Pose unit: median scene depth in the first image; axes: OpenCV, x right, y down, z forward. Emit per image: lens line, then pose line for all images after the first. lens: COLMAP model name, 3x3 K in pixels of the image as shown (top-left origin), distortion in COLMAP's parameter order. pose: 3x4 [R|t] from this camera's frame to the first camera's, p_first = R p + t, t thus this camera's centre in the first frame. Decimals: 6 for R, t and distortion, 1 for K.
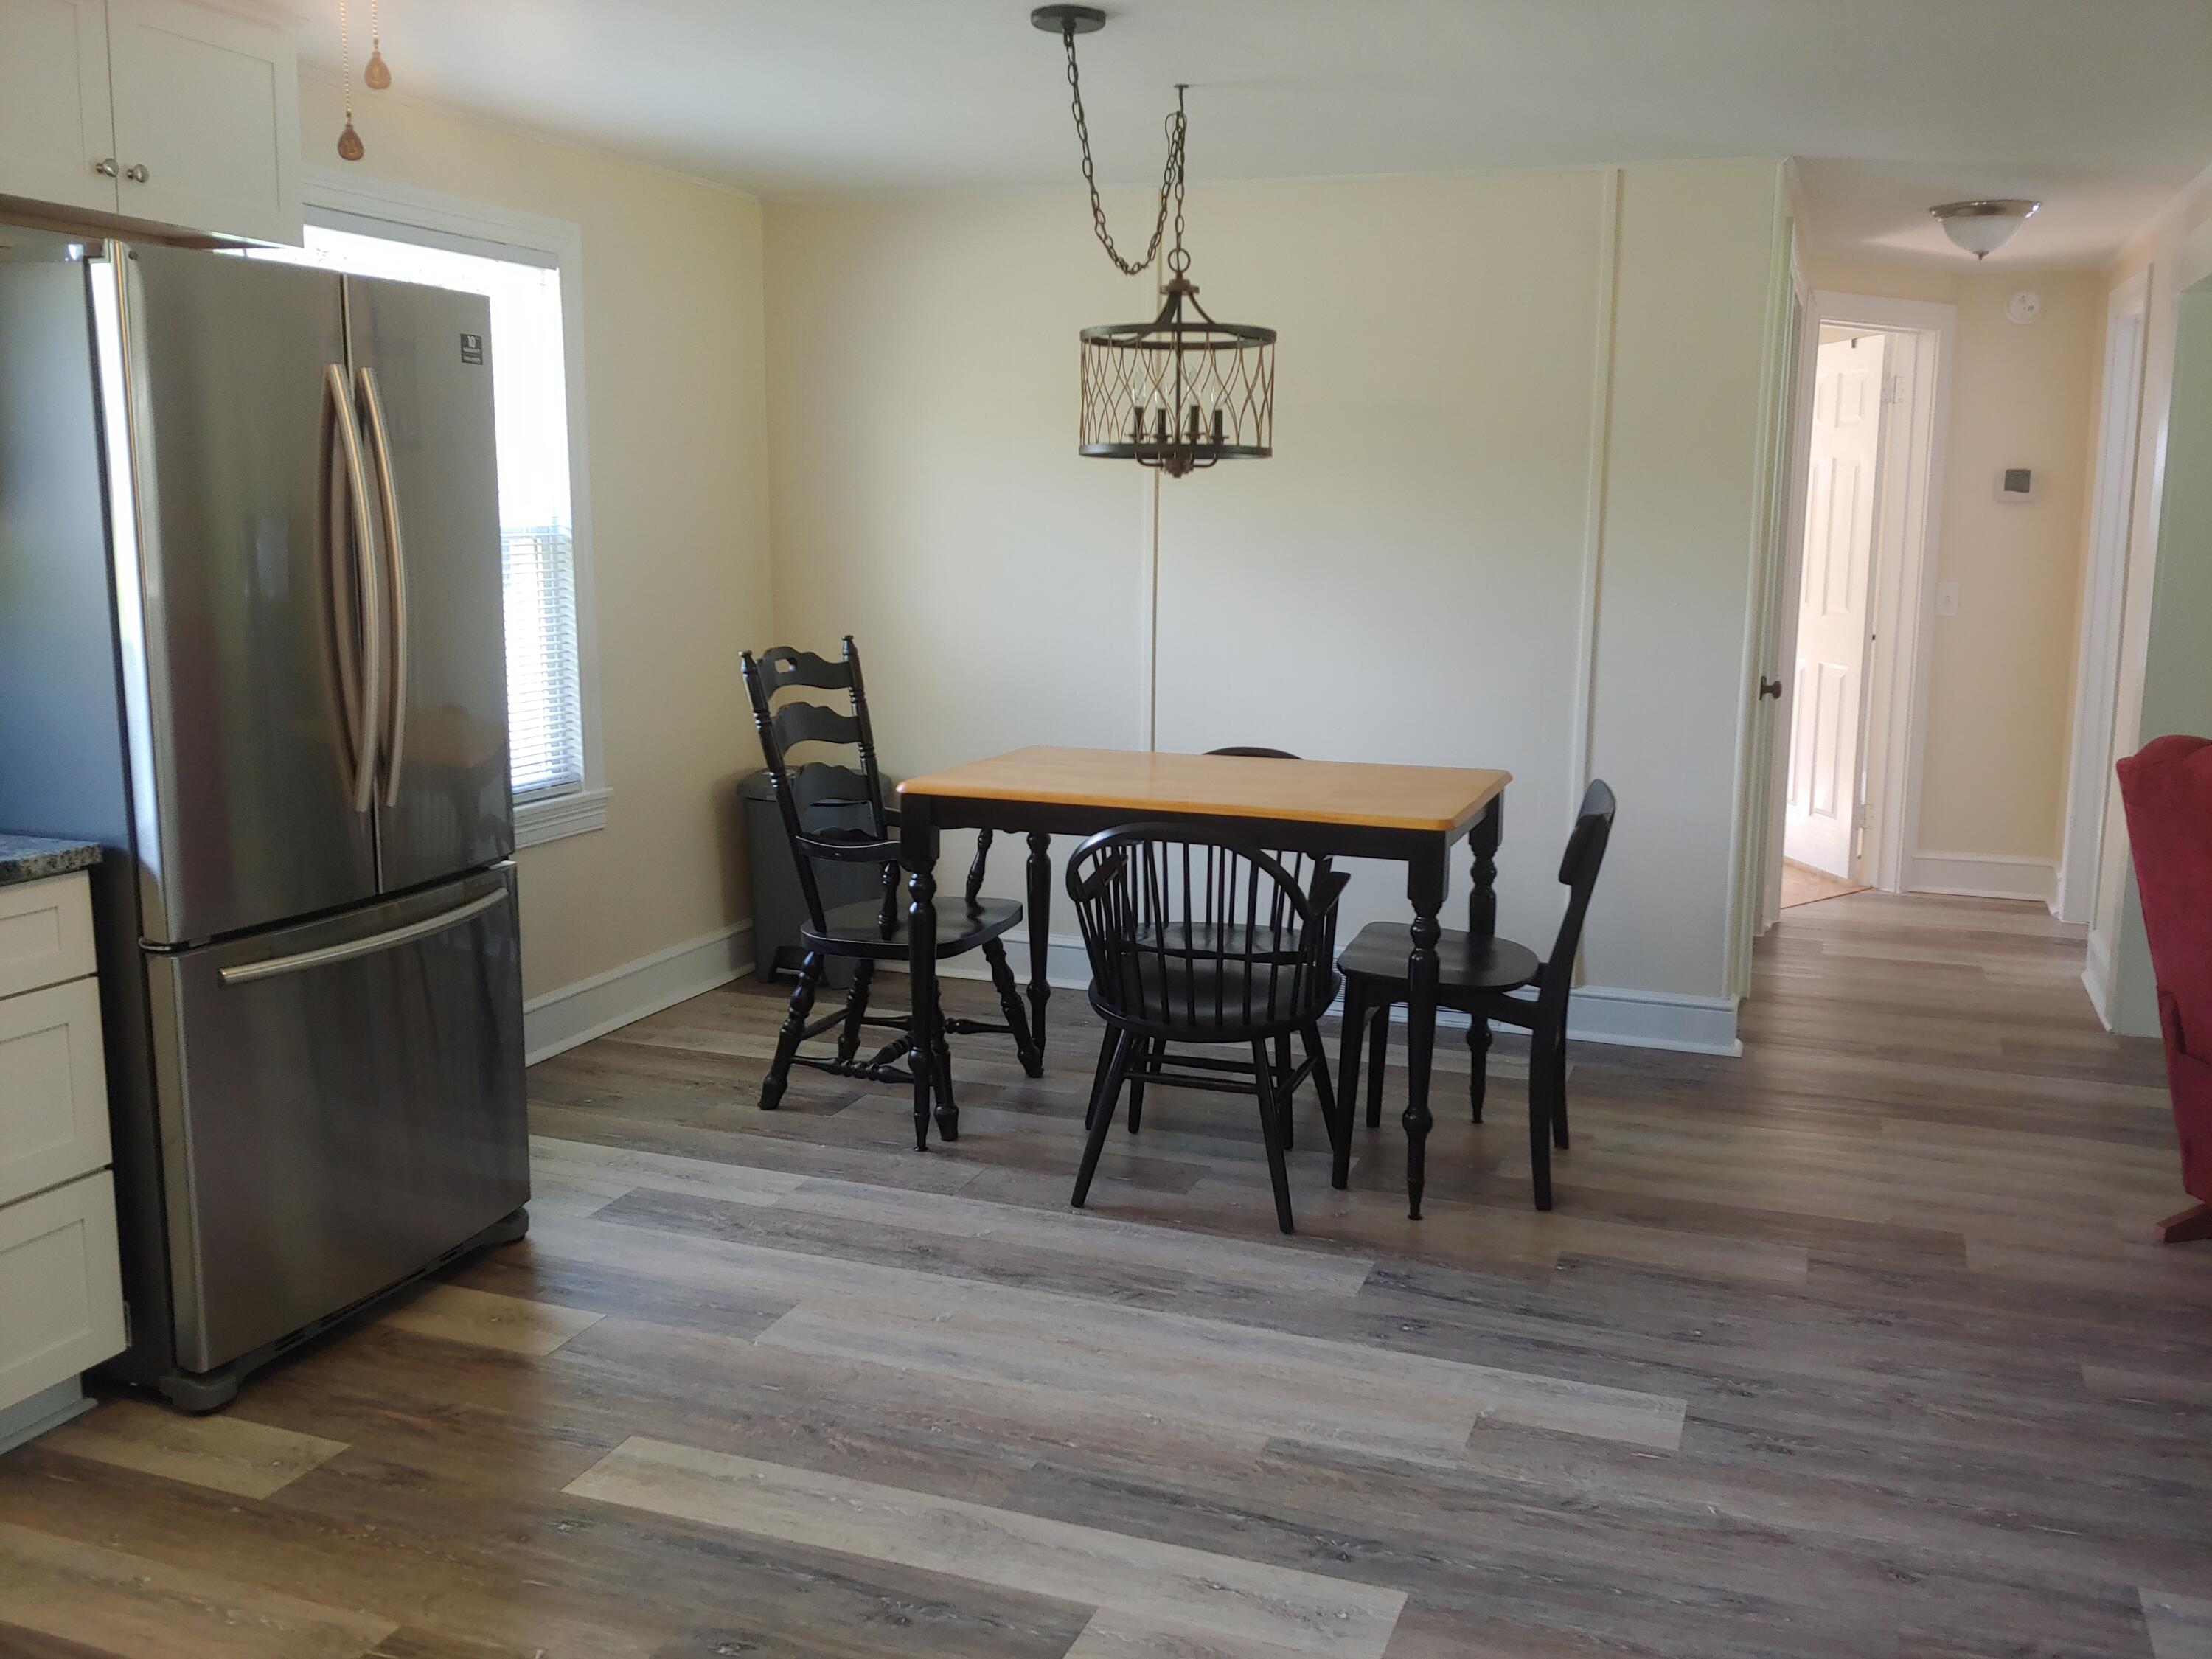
lens RADIAL K [[1924.3, 0, 1122.1], [0, 1924.3, 835.3], [0, 0, 1]] dist [-0.009011, -0.016927]
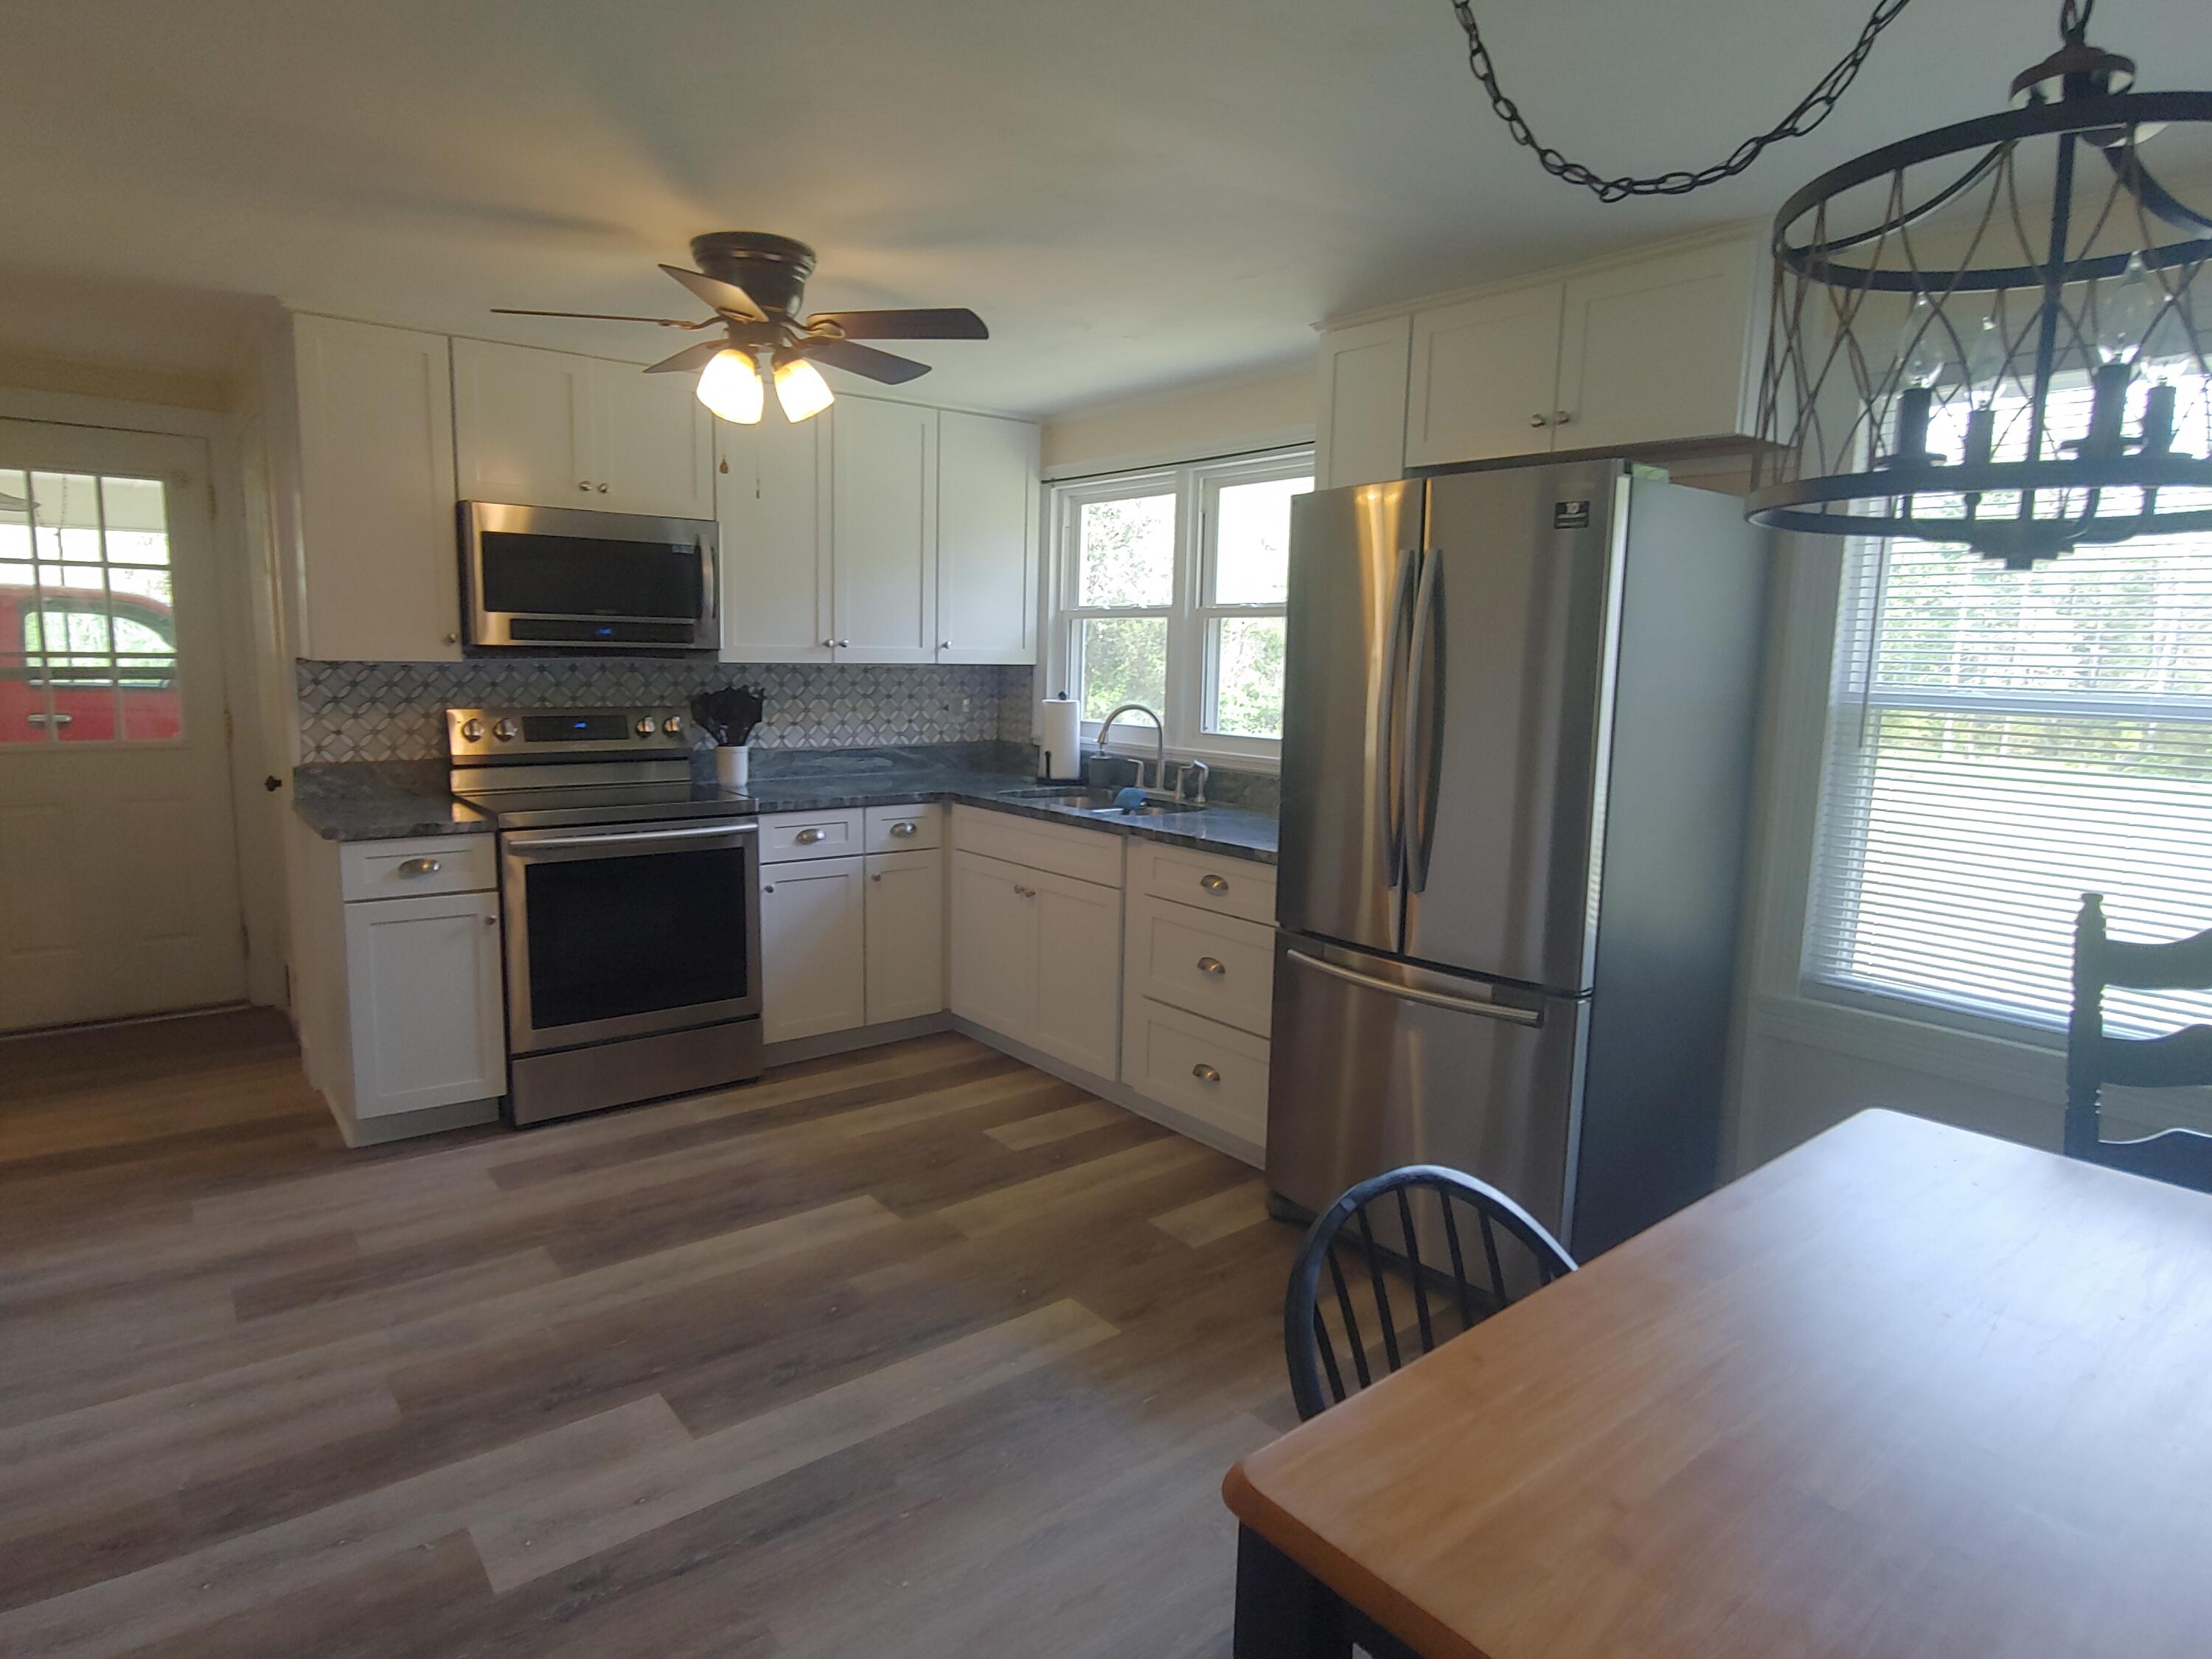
lens RADIAL K [[1254.8, 0, 1106.0], [0, 1254.8, 829.5], [0, 0, 1]] dist [-0.020460, 0.005338]
pose [[-0.506936, 0.103831, -0.855707, 0.517625], [-0.173359, 0.960154, 0.219205, -0.242085], [0.844371, 0.259468, -0.468737, 1.455308]]
